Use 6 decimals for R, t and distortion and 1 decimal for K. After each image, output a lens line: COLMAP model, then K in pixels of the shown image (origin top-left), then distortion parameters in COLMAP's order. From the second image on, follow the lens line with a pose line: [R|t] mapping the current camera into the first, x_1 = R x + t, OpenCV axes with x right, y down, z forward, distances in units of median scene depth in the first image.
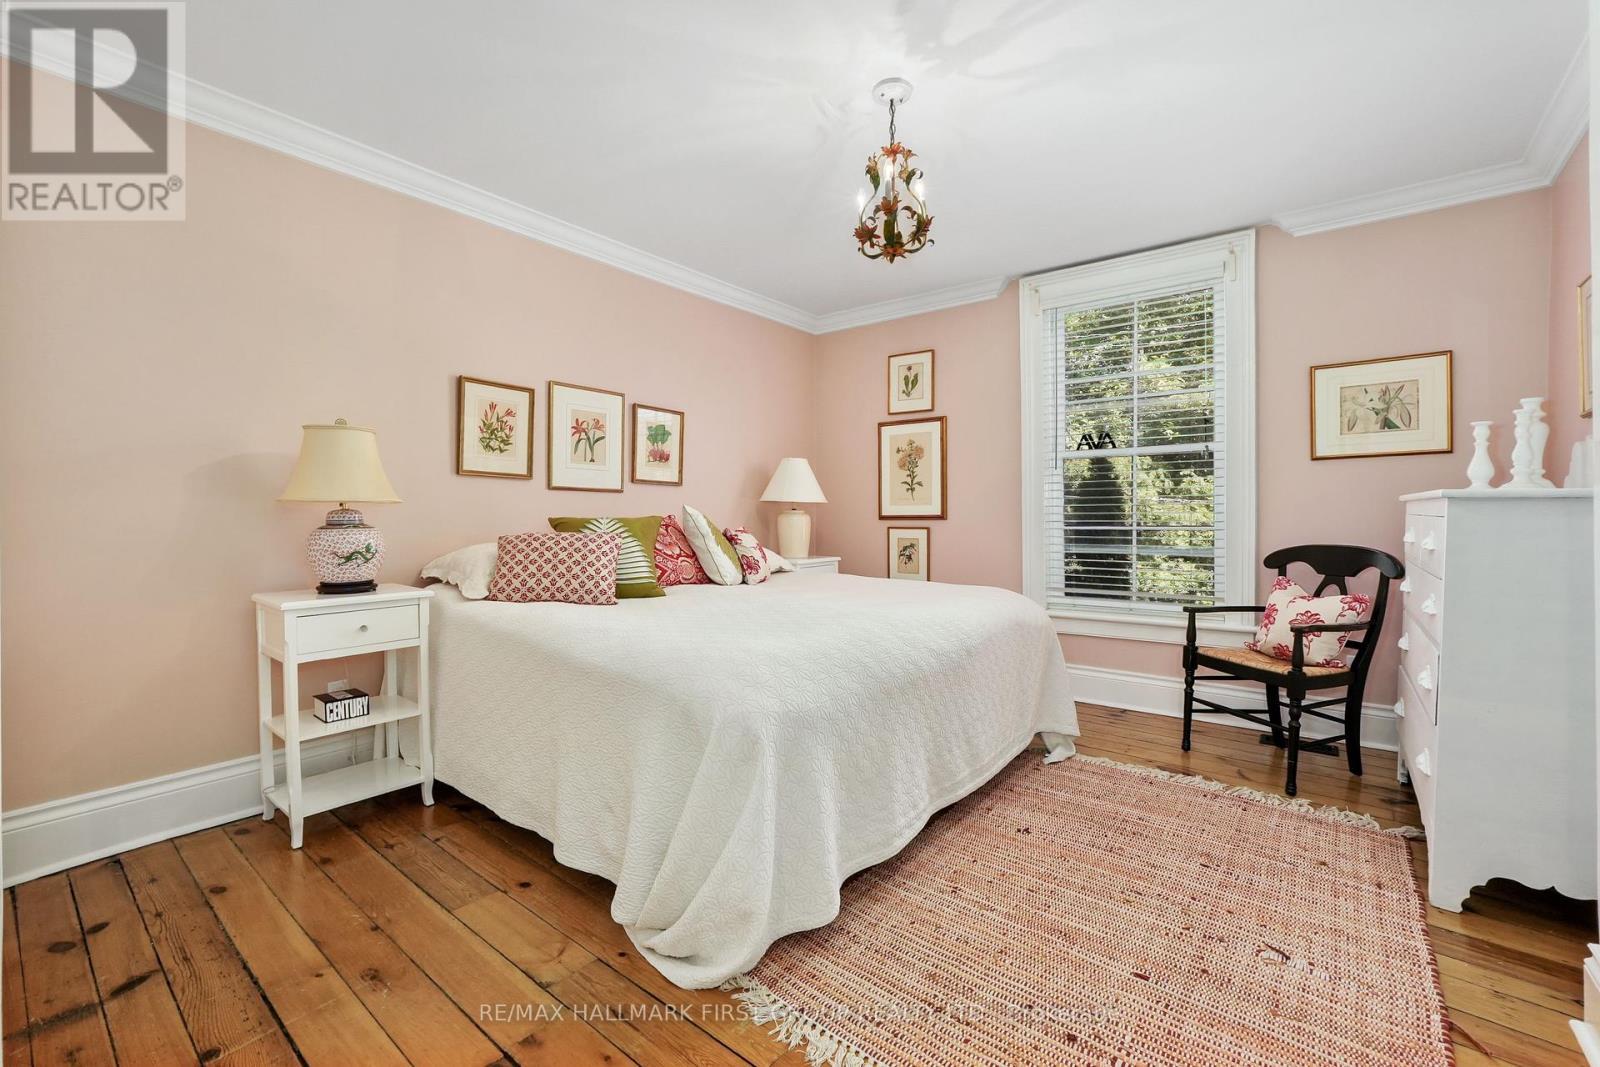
lens RADIAL K [[666.7, 0, 796.7], [0, 666.7, 529.2], [0, 0, 1]] dist [-0.012349, 0.000874]
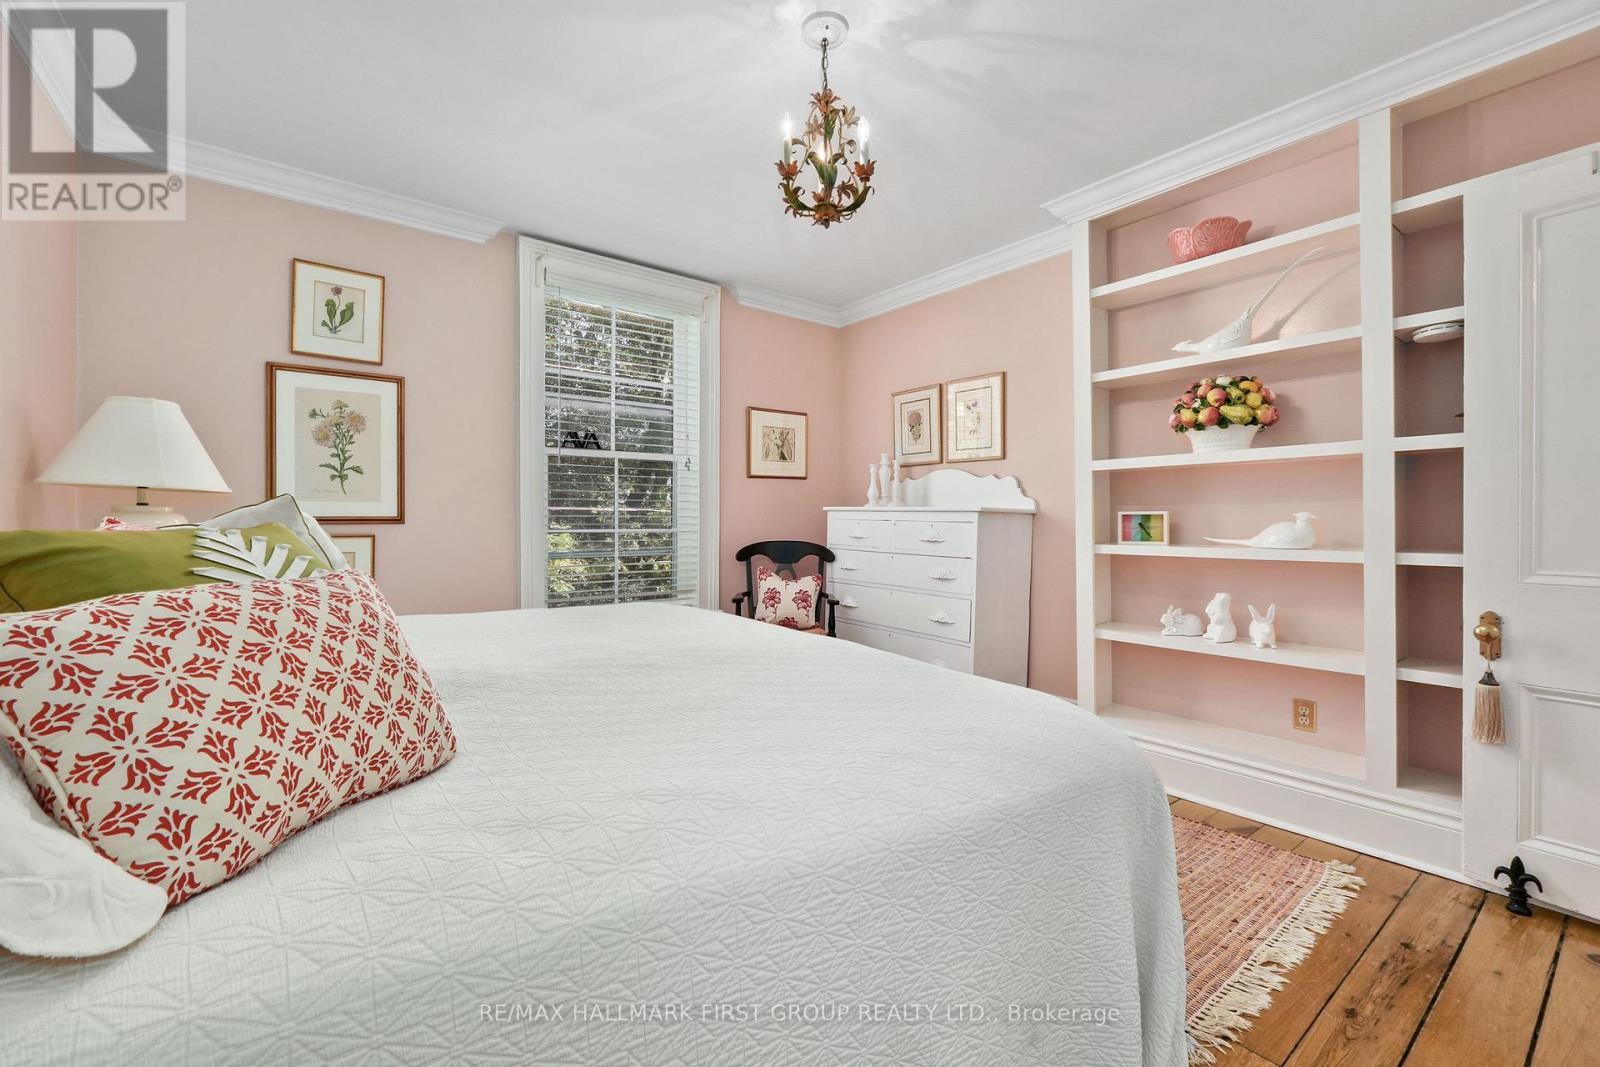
lens RADIAL K [[666.7, 0, 798.6], [0, 666.7, 525.4], [0, 0, 1]] dist [-0.012349, 0.000874]
pose [[0.256940, -0.009223, 0.966383, -0.349600], [0.010807, 0.999919, 0.006670, -0.012066], [-0.966367, 0.008730, 0.257019, 0.408533]]
